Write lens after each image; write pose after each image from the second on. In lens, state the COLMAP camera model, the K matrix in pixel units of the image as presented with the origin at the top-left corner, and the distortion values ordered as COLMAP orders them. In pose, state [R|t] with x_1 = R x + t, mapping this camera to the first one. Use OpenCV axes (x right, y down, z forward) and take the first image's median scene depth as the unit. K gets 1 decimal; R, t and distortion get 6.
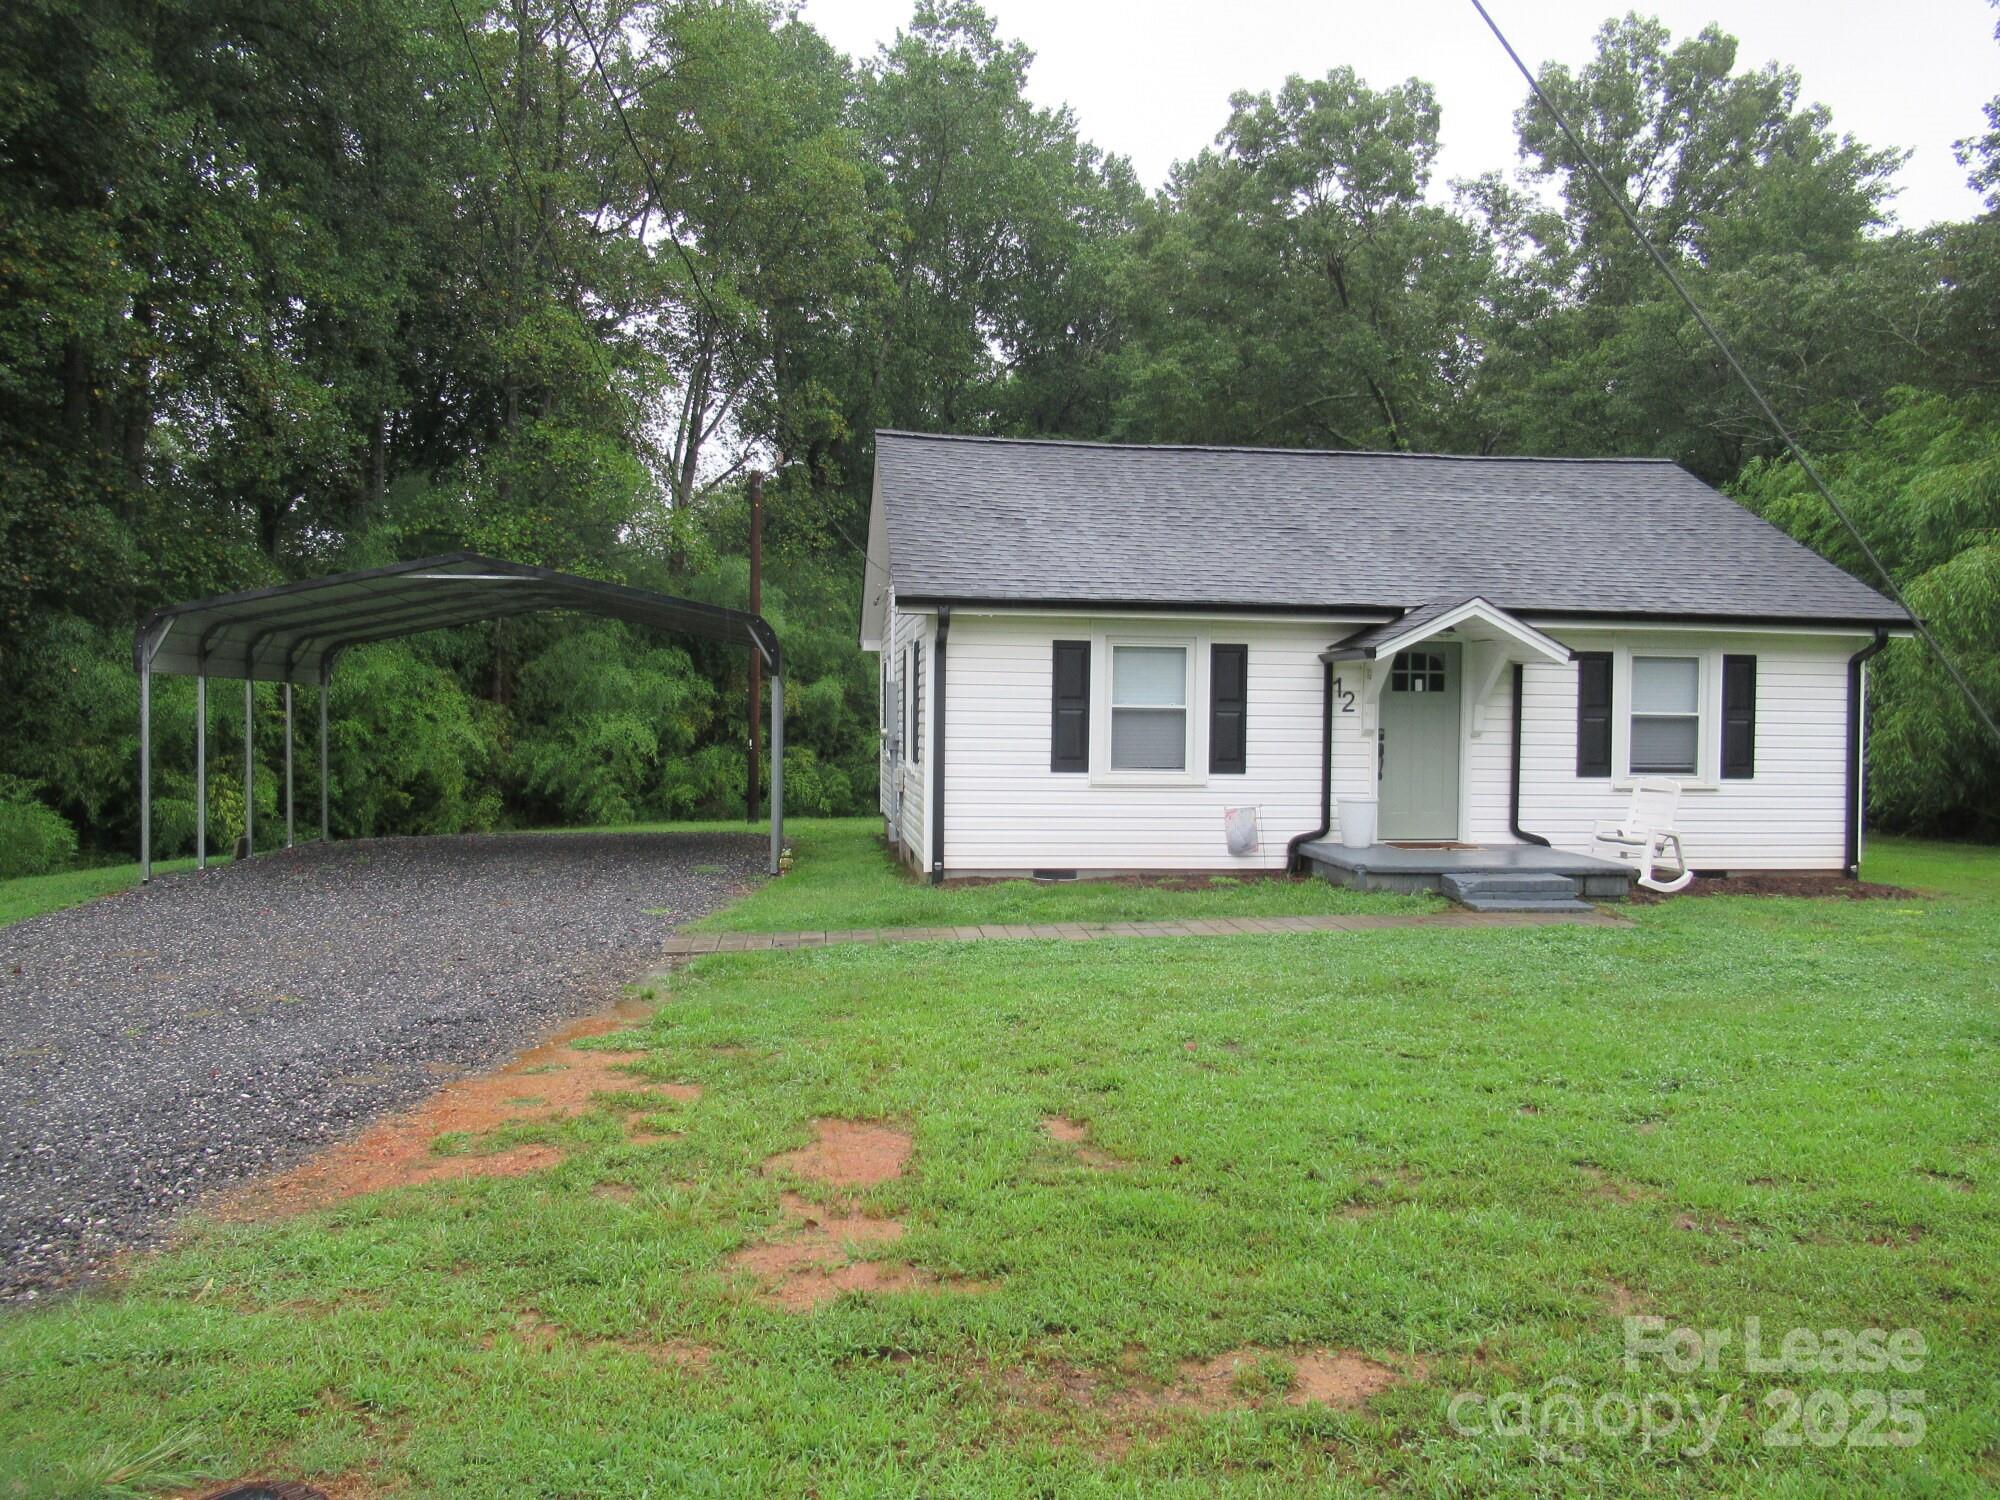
lens RADIAL K [[1516.8, 0, 1000.0], [0, 1516.8, 750.0], [0, 0, 1]] dist [-0.001823, -0.000345]
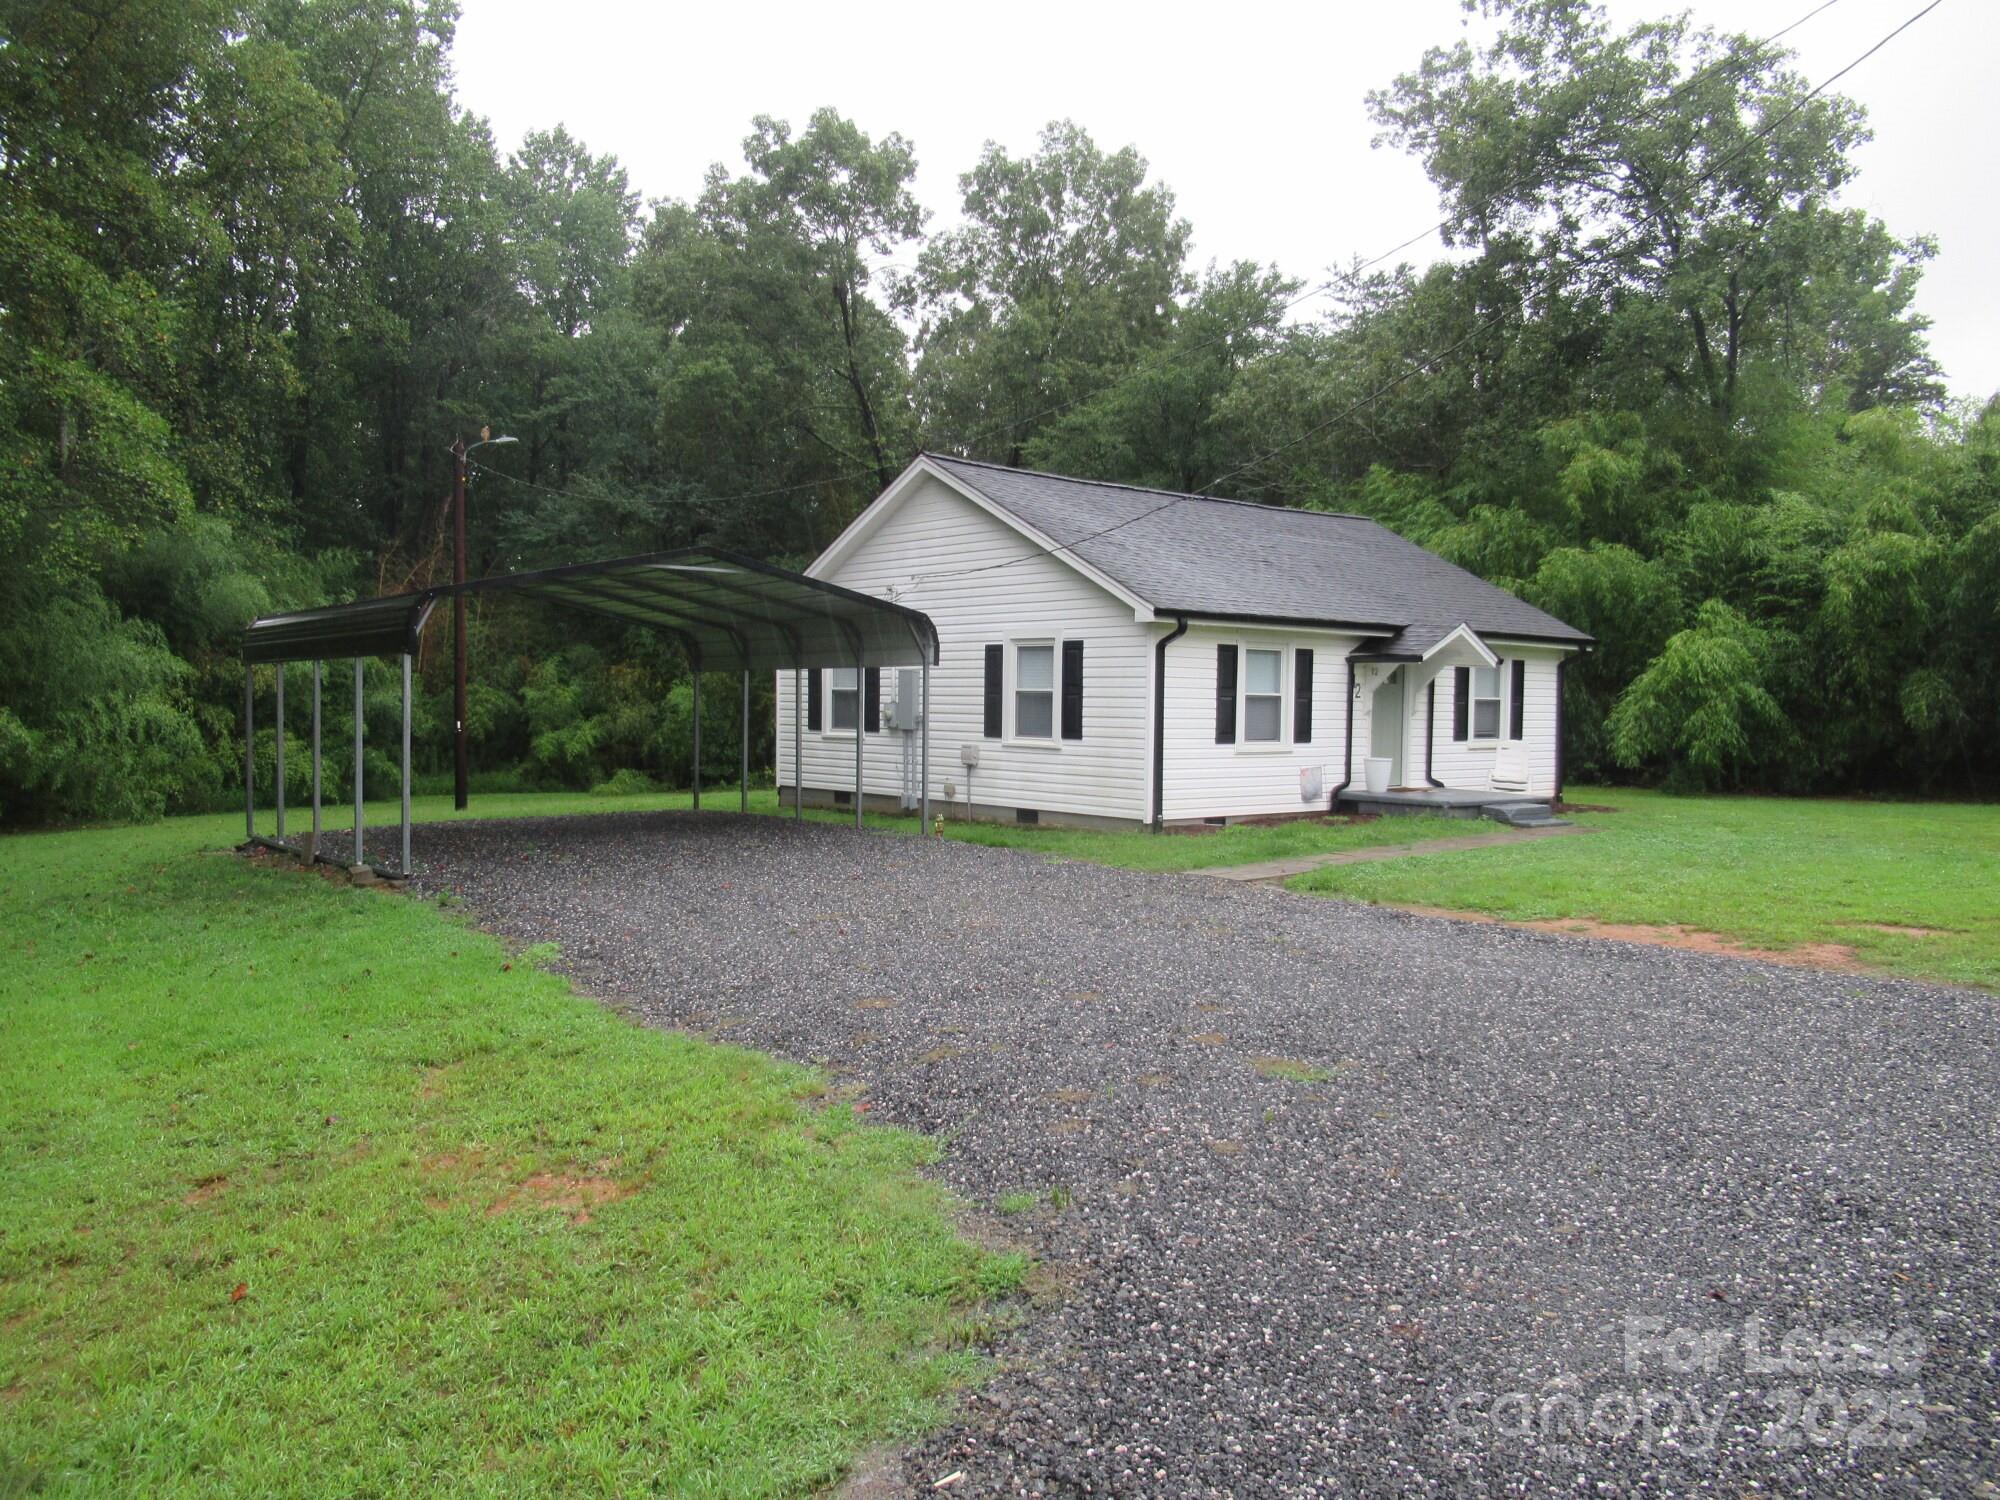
lens RADIAL K [[1516.8, 0, 1000.0], [0, 1516.8, 750.0], [0, 0, 1]] dist [-0.001823, -0.000345]
pose [[0.840043, -0.020359, 0.542138, -0.828485], [0.010510, 0.999719, 0.021258, -0.010129], [-0.542418, -0.012160, 0.840021, -0.010407]]
